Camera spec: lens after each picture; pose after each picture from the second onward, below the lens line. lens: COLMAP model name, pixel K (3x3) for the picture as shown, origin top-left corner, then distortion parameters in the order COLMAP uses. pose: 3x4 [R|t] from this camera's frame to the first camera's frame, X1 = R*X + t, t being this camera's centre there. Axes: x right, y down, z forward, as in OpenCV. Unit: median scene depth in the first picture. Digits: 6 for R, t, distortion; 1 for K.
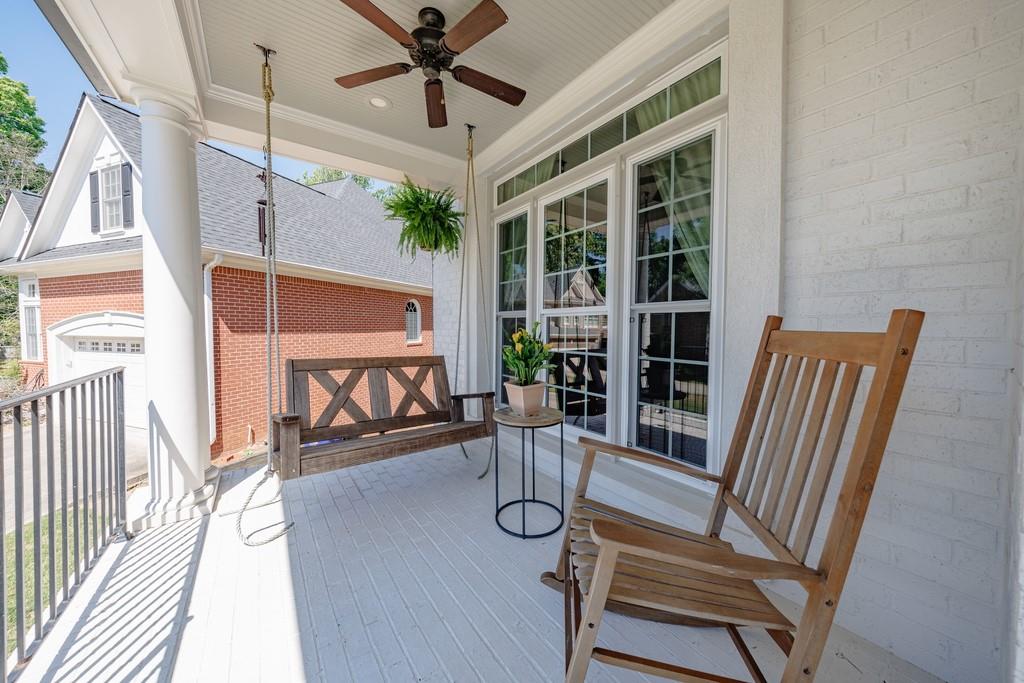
lens RADIAL K [[350.4, 0, 511.0], [0, 350.4, 334.0], [0, 0, 1]] dist [0.000653, -0.000324]
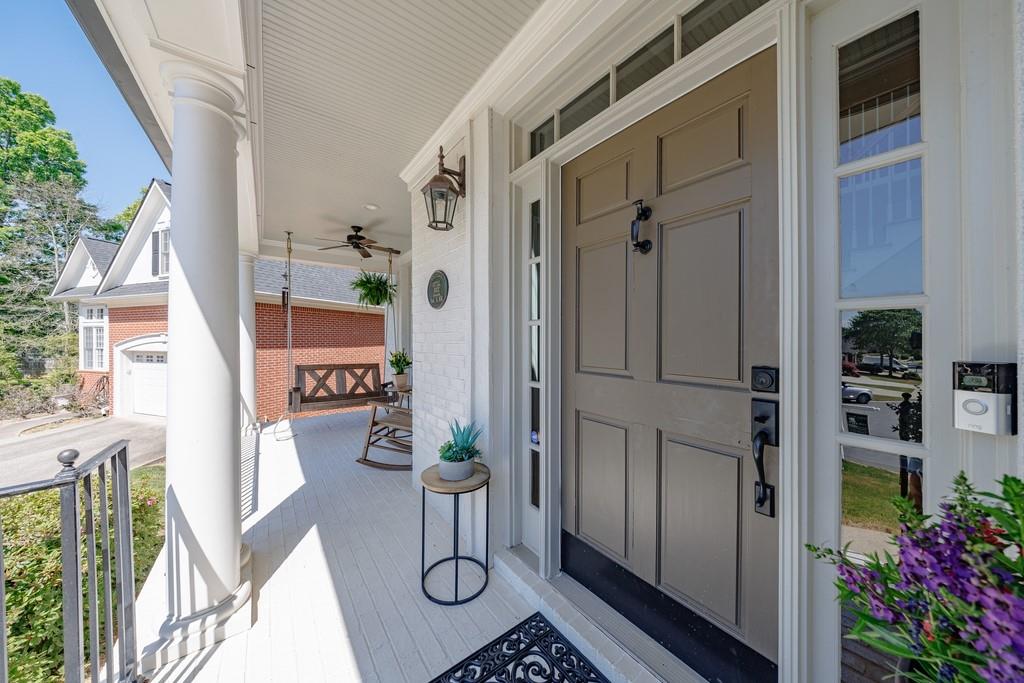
lens RADIAL K [[326.6, 0, 513.8], [0, 326.6, 333.2], [0, 0, 1]] dist [-0.001127, 0.000069]
pose [[0.999743, -0.002291, 0.022534, 0.516631], [0.003108, 0.999337, -0.036264, -0.036090], [-0.022436, 0.036325, 0.999088, -0.818347]]
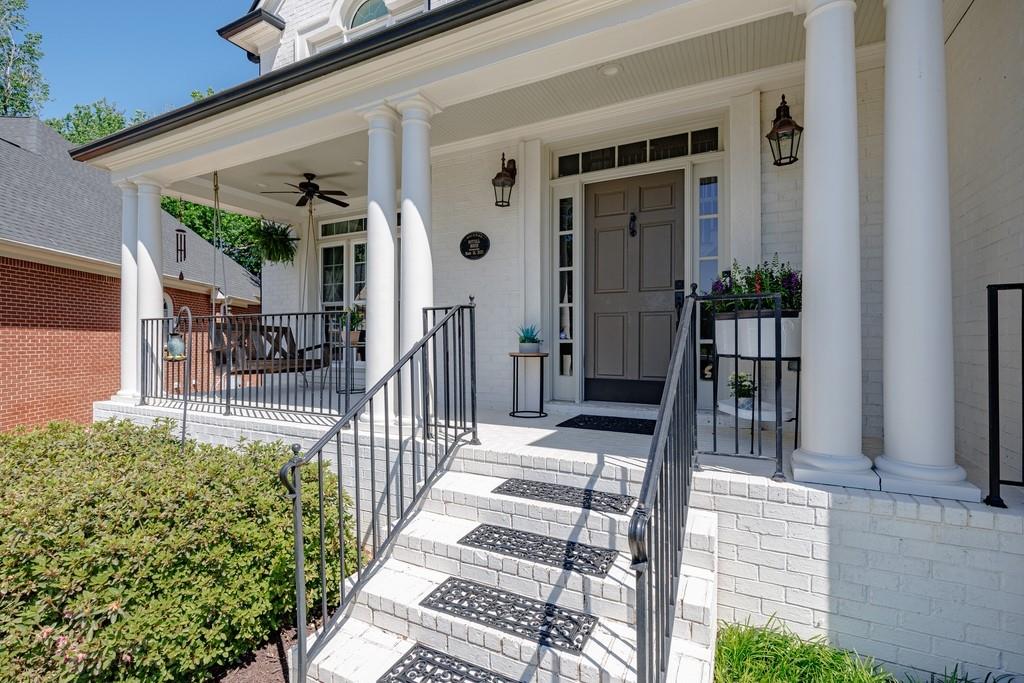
lens RADIAL K [[465.7, 0, 507.3], [0, 465.7, 334.3], [0, 0, 1]] dist [-0.003357, -0.000419]
pose [[0.884457, -0.006002, 0.466582, -0.323003], [0.018976, 0.999553, -0.023114, 0.171484], [-0.466235, 0.029297, 0.884176, -1.471693]]
